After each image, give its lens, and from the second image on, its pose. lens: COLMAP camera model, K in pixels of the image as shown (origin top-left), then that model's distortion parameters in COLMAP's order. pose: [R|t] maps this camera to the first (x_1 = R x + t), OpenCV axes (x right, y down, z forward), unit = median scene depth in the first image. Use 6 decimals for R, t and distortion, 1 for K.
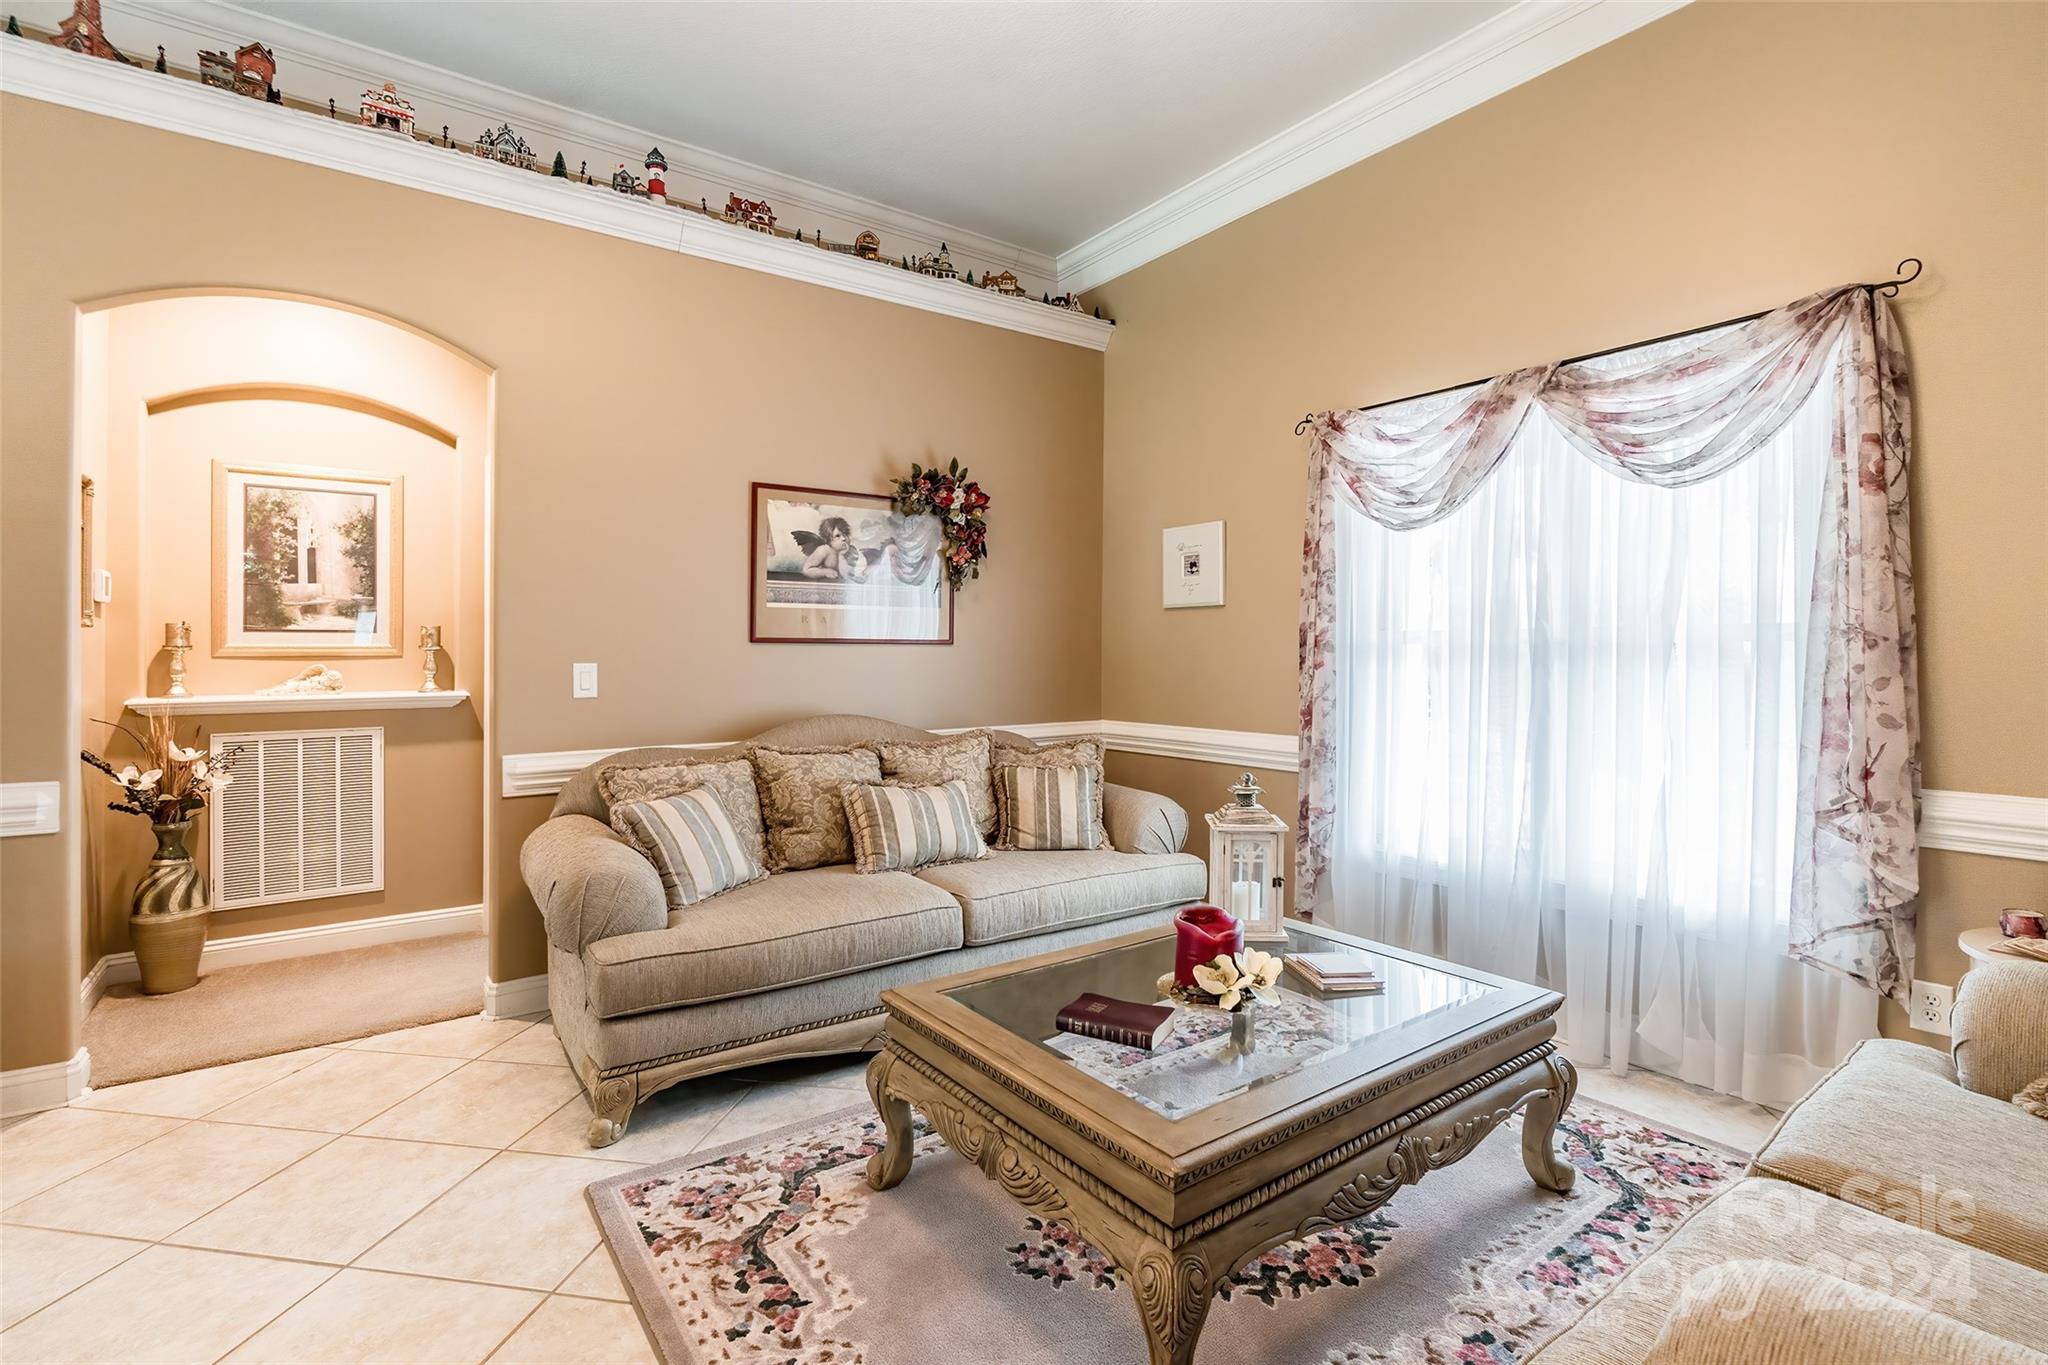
lens RADIAL K [[954.5, 0, 1017.5], [0, 954.5, 655.1], [0, 0, 1]] dist [-0.015380, 0.001149]
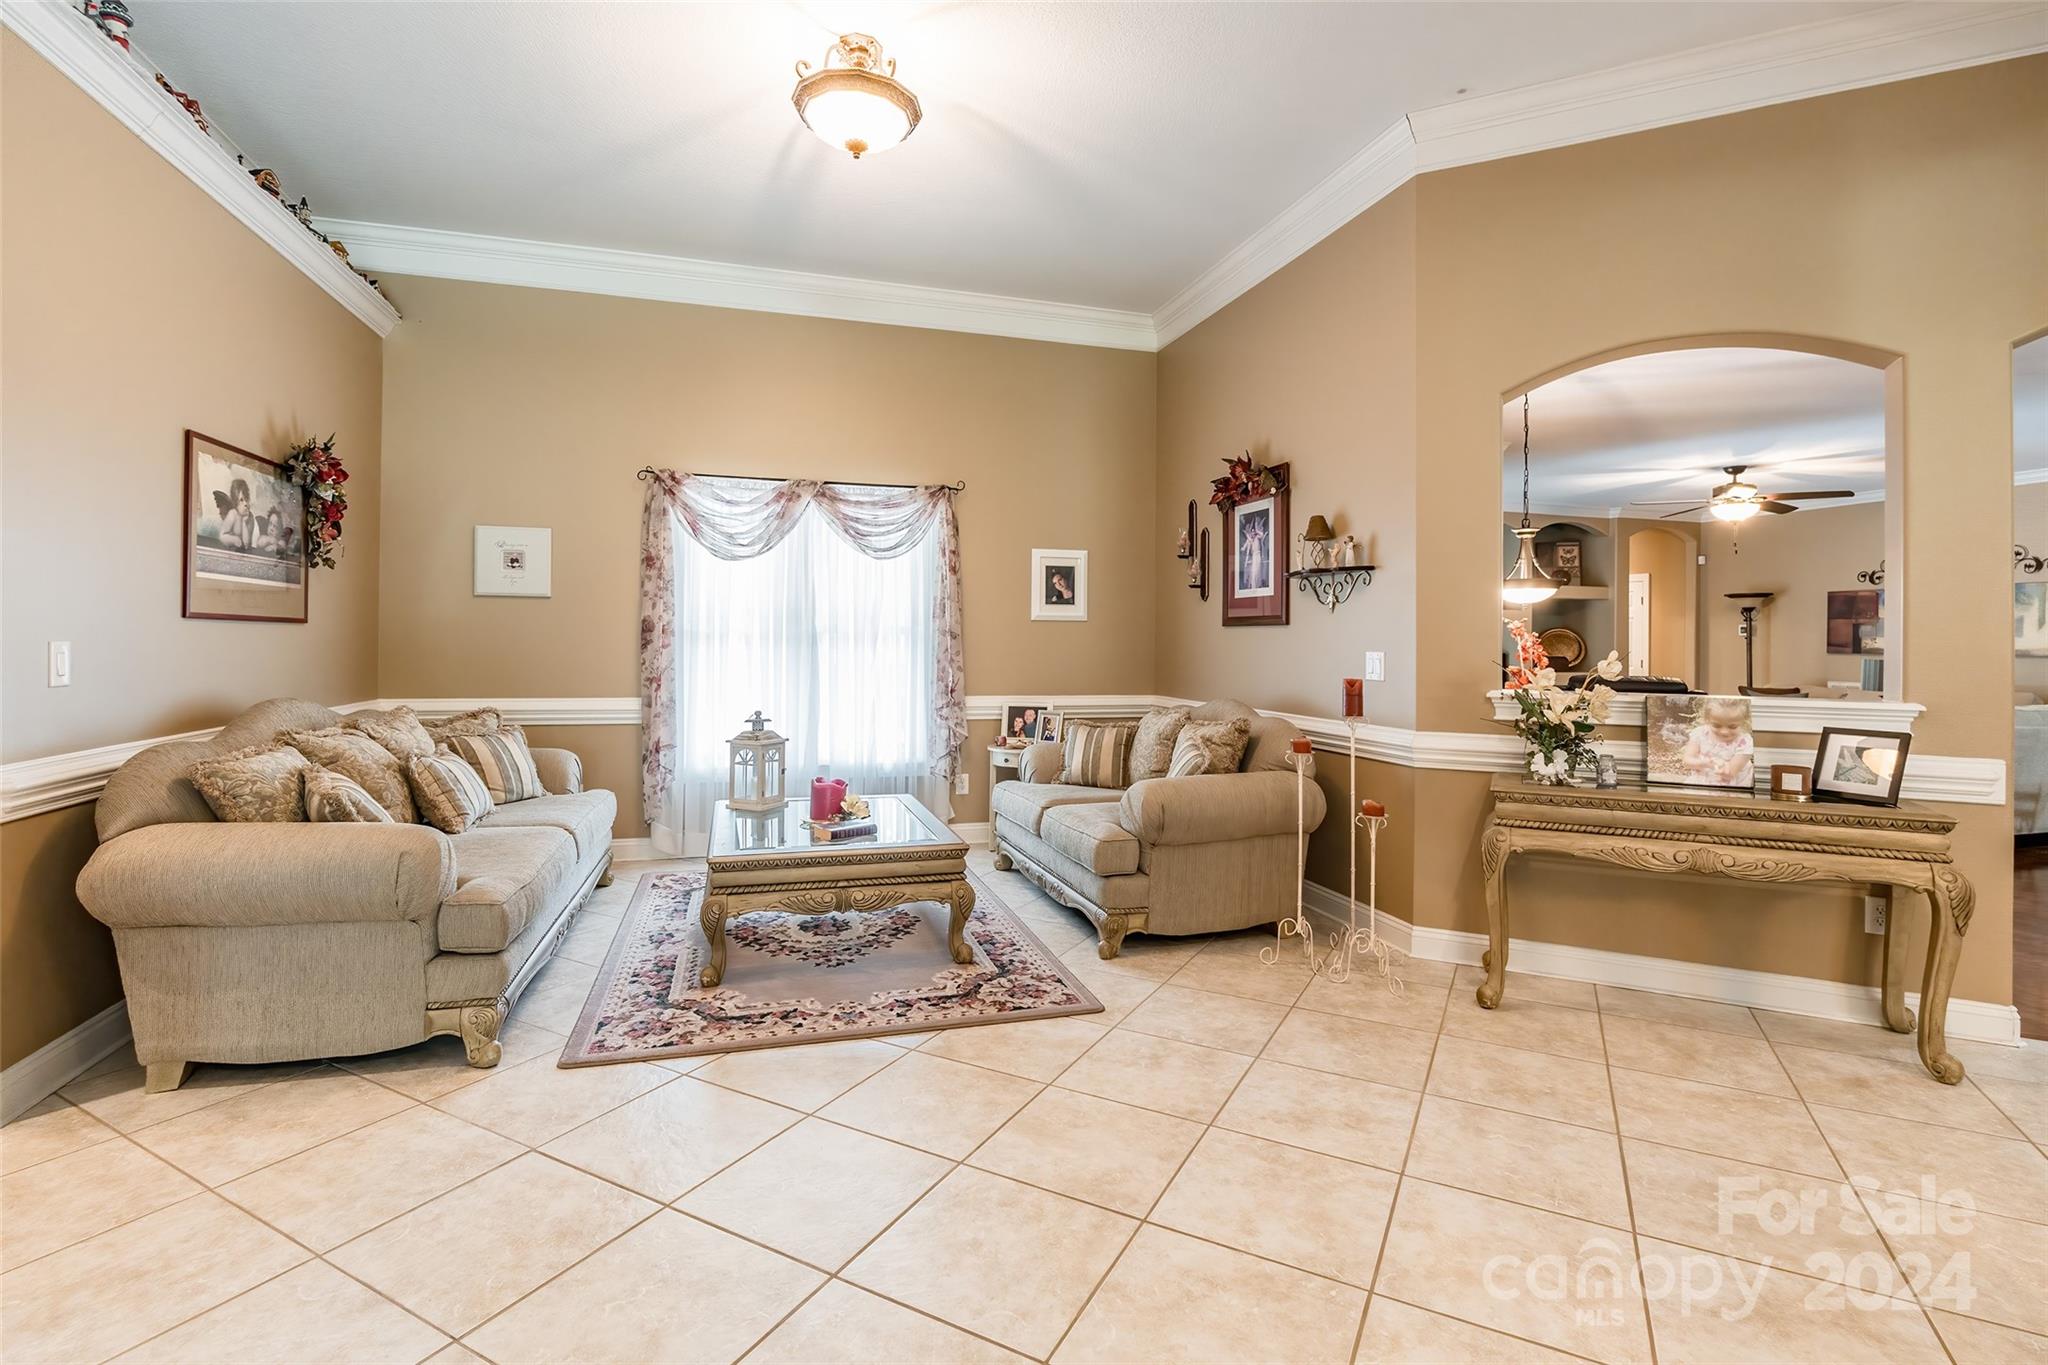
lens RADIAL K [[954.5, 0, 1028.5], [0, 954.5, 650.1], [0, 0, 1]] dist [-0.015380, 0.001149]
pose [[0.322184, -0.002777, 0.946673, -1.035035], [-0.011110, 0.999916, 0.006714, 0.002009], [-0.946612, -0.012681, 0.322126, 0.020695]]
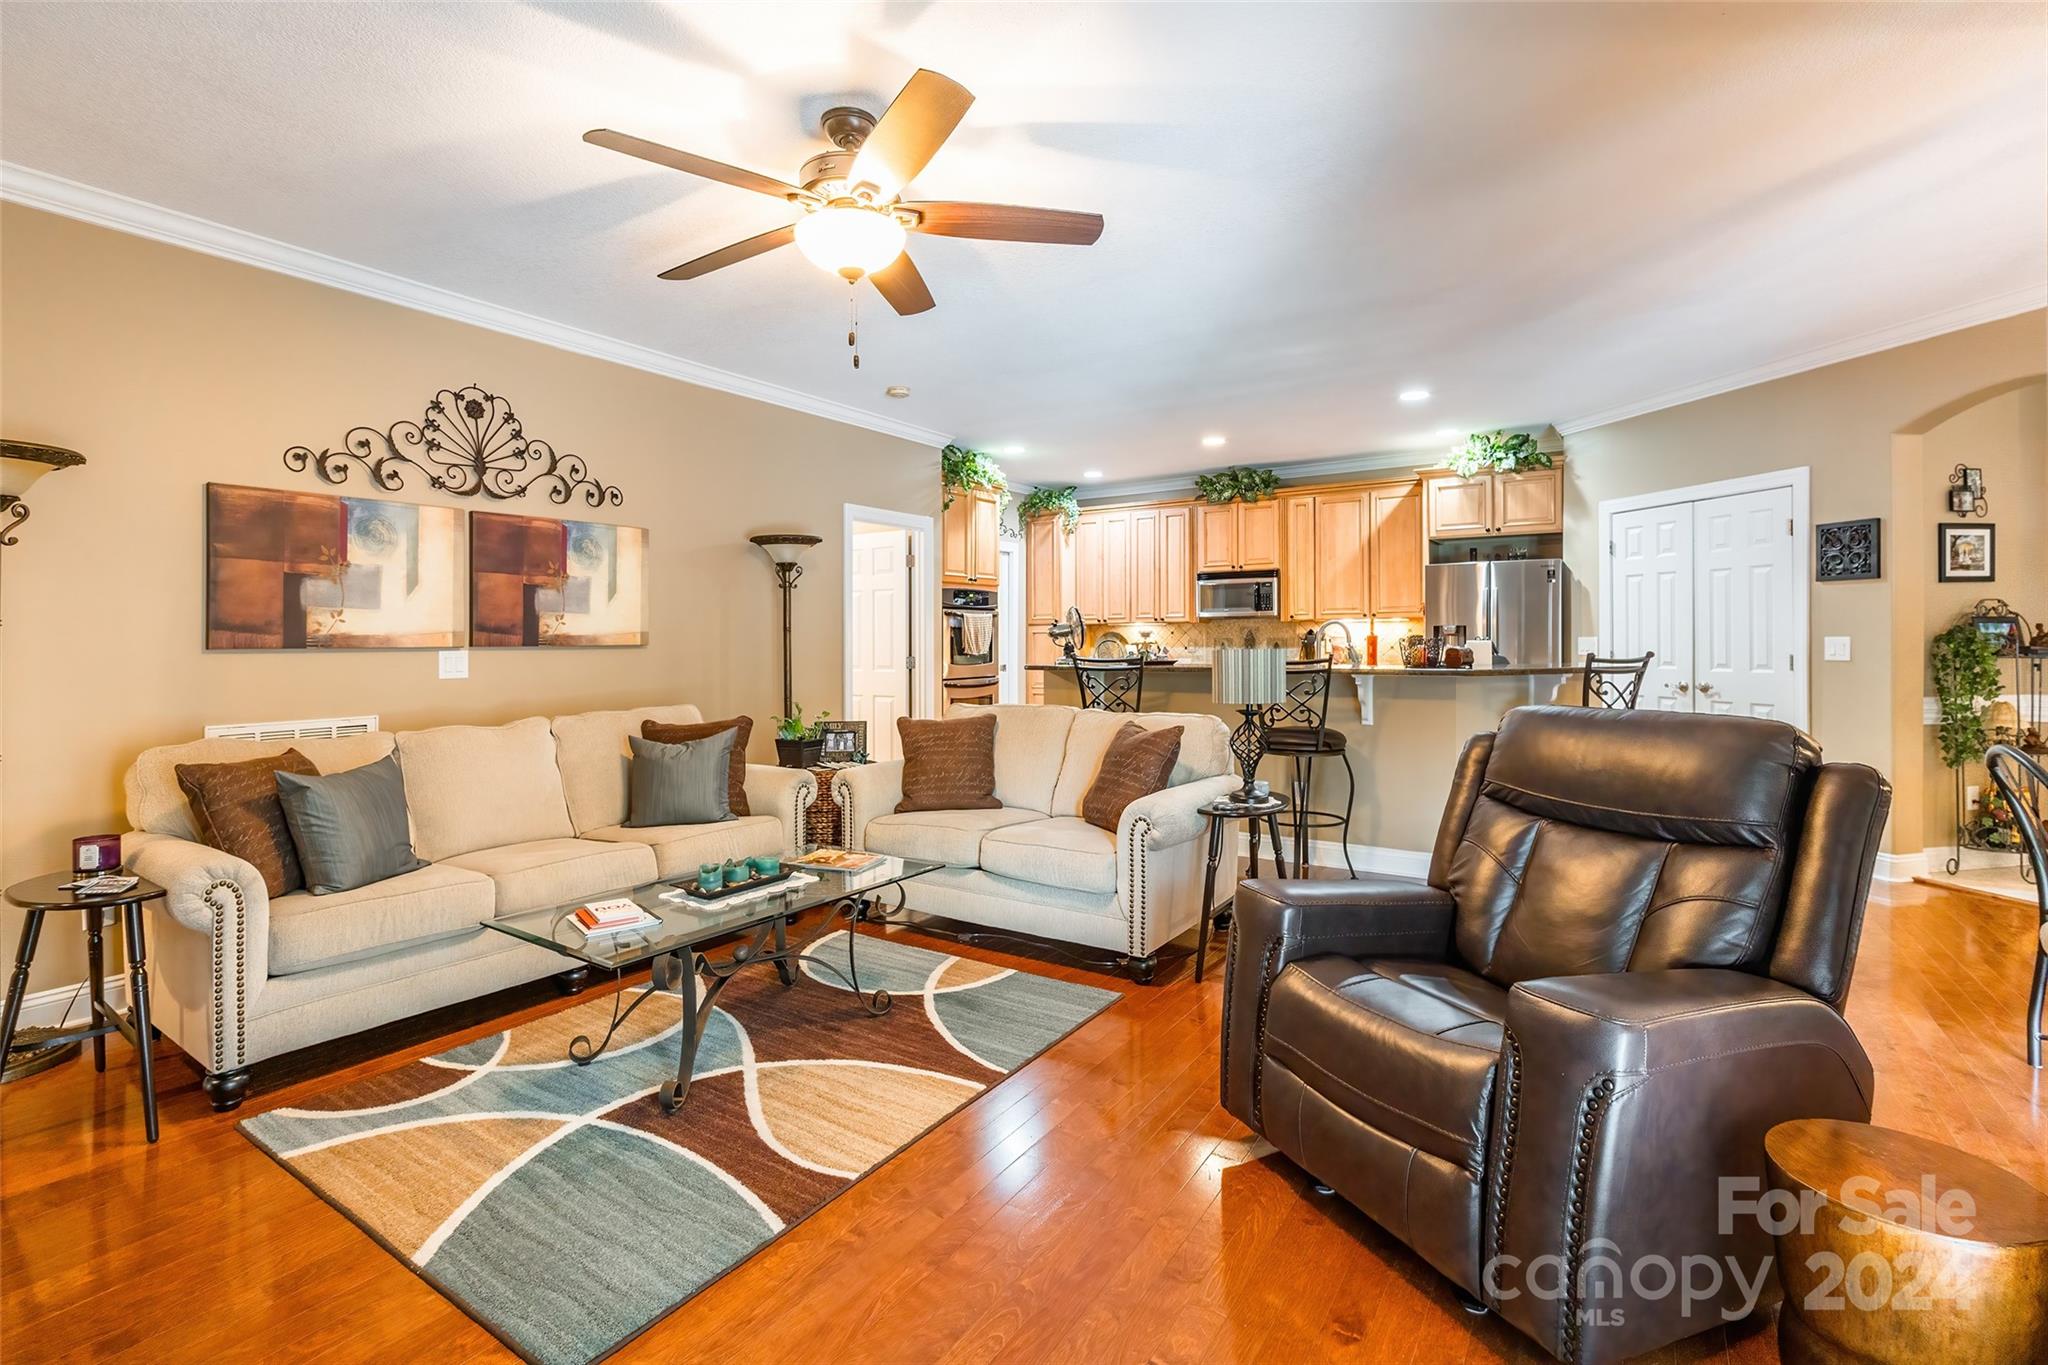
lens RADIAL K [[954.5, 0, 1035.6], [0, 954.5, 645.7], [0, 0, 1]] dist [-0.015380, 0.001149]
pose [[-0.925627, 0.008839, -0.378334, 2.360095], [0.006166, 0.999947, 0.008275, -0.003527], [0.378387, 0.005326, -0.925632, -0.031511]]
